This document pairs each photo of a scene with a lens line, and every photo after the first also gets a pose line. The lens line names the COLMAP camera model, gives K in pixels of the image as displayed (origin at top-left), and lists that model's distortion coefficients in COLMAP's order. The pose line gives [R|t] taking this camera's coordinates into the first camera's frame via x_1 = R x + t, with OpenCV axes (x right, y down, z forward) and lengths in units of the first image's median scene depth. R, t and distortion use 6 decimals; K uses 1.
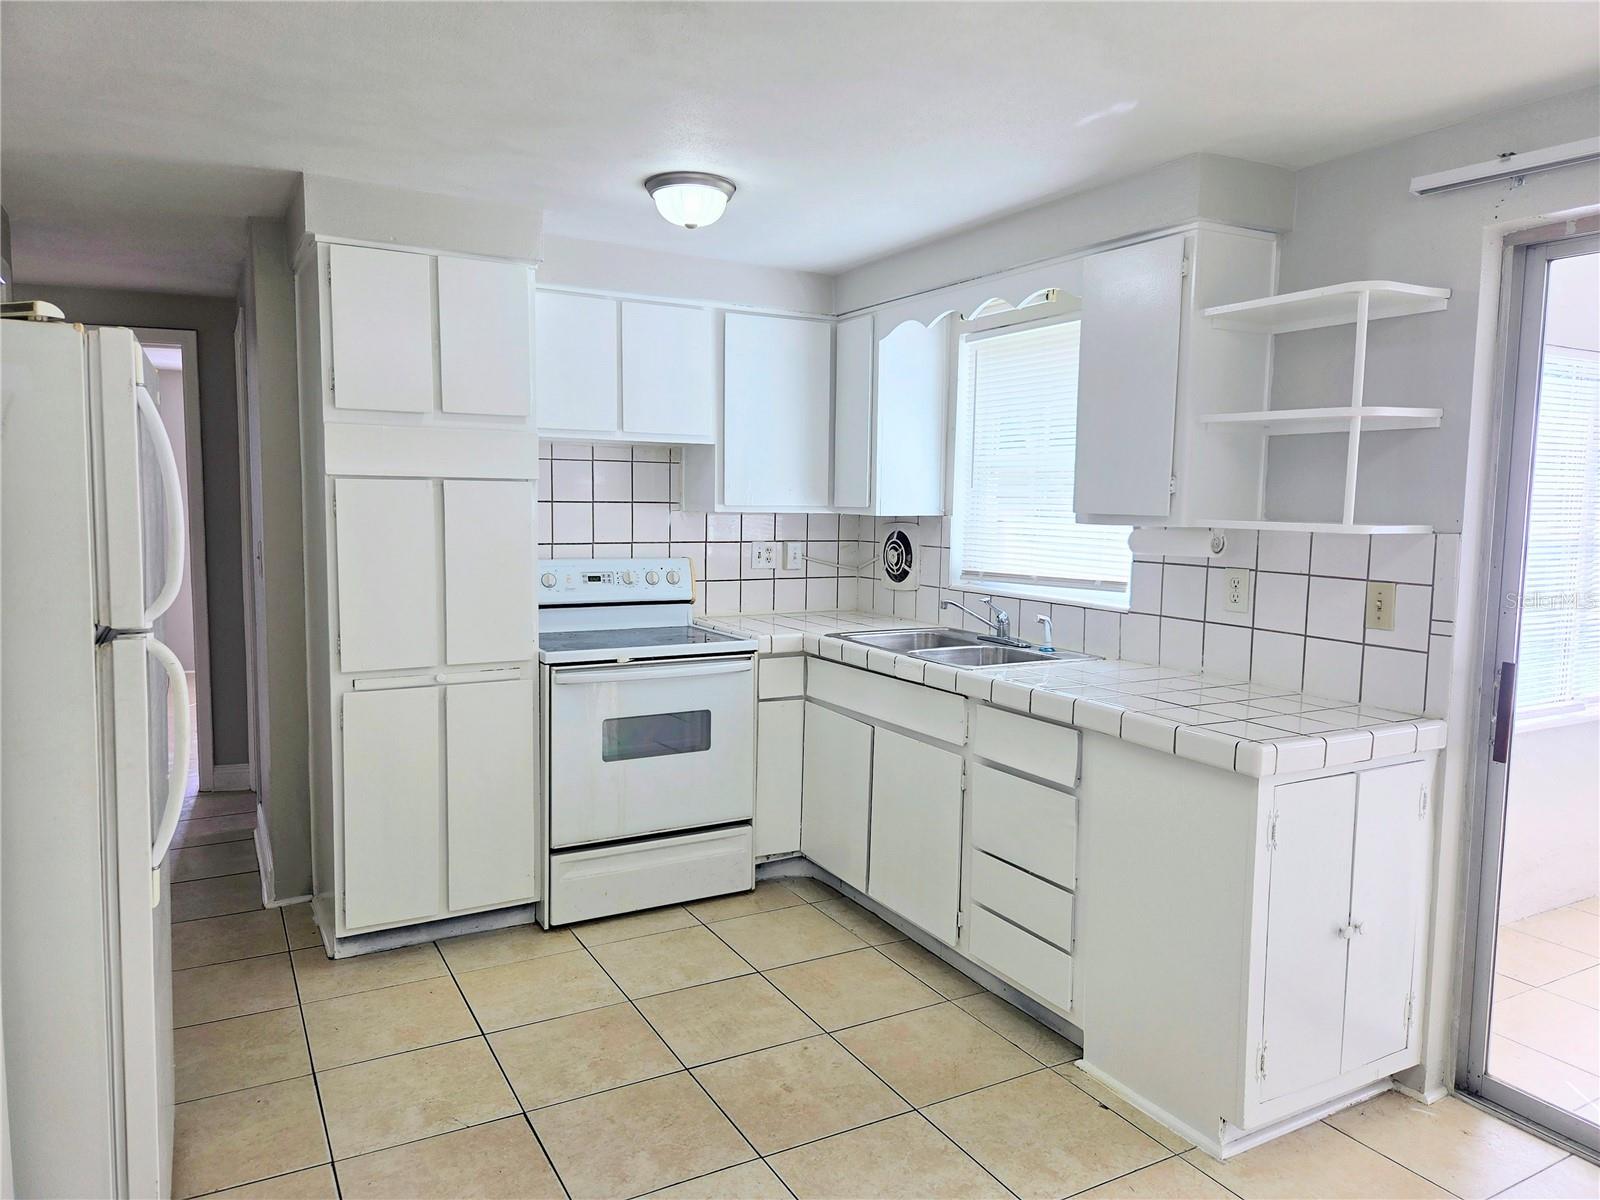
lens RADIAL K [[1084.2, 0, 786.8], [0, 1084.2, 597.0], [0, 0, 1]] dist [0.065263, -0.052609]
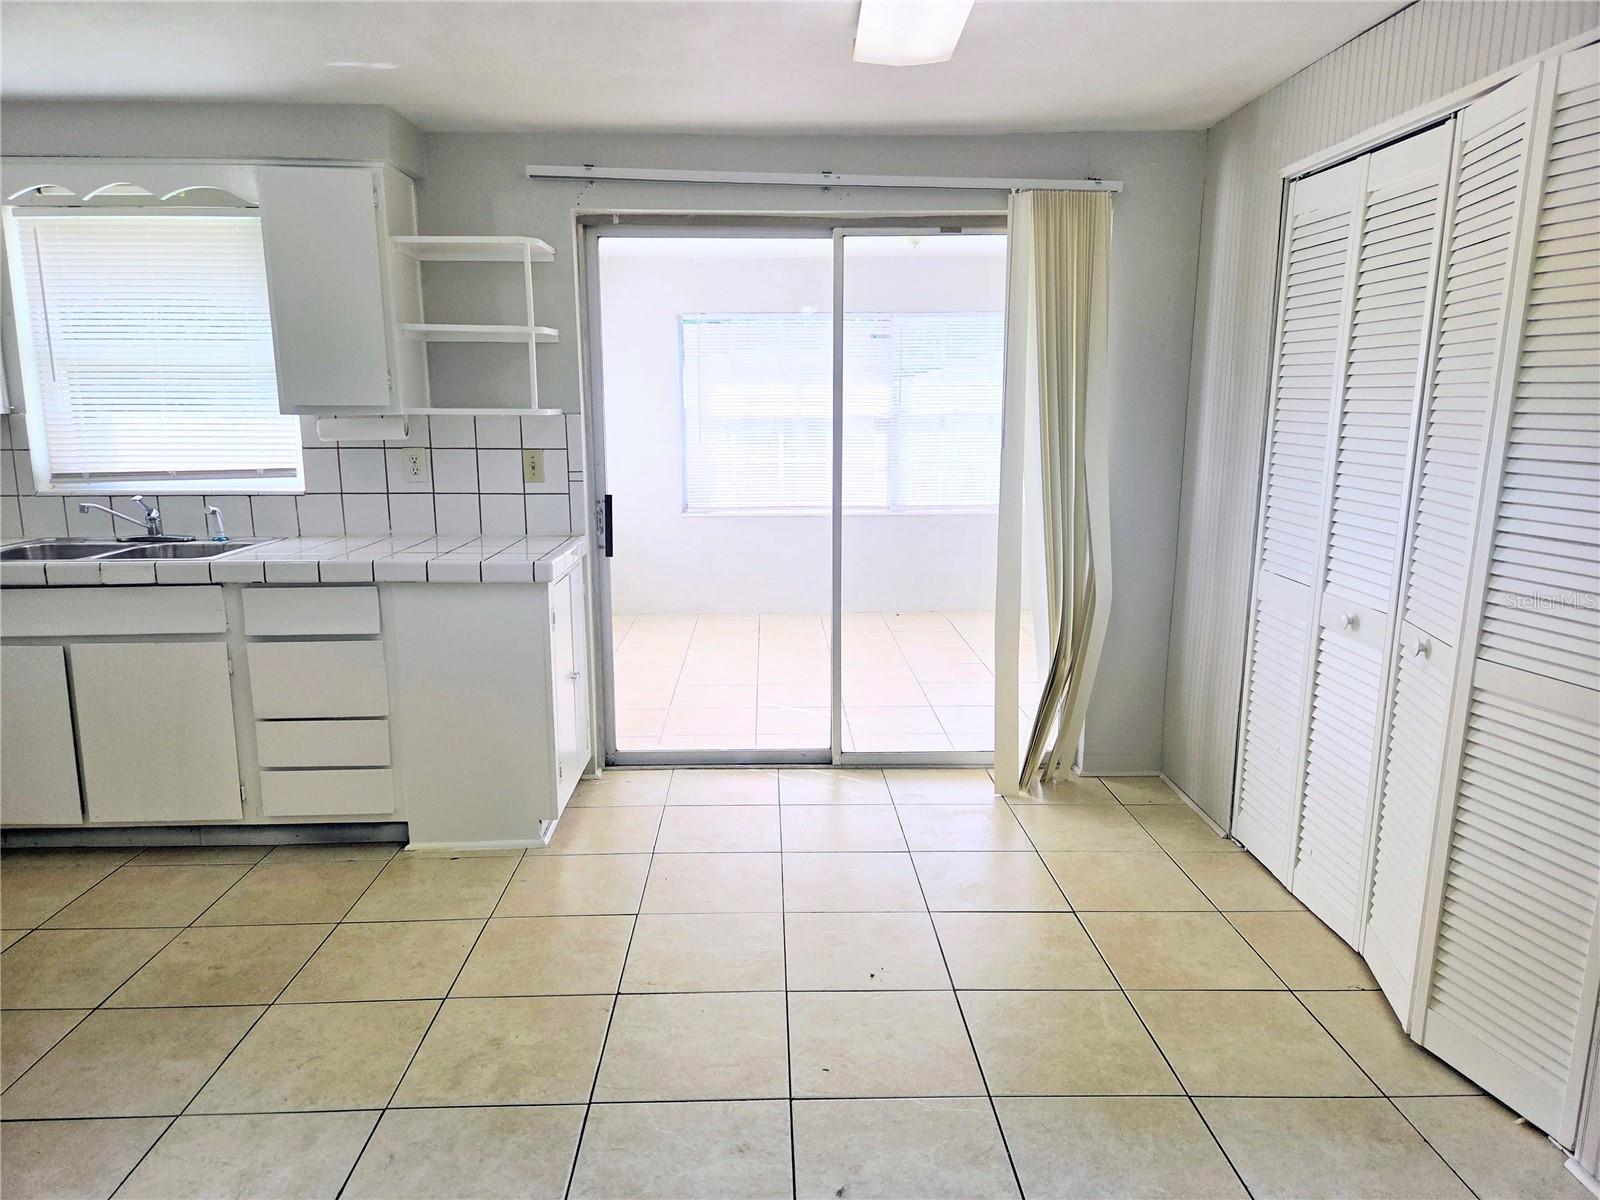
lens RADIAL K [[1077.5, 0, 800.2], [0, 1077.5, 611.1], [0, 0, 1]] dist [0.068440, -0.058121]
pose [[0.454671, -0.186857, 0.870838, -0.472434], [0.094179, 0.982350, 0.161612, -0.001279], [-0.885666, 0.008534, 0.464244, 0.017196]]
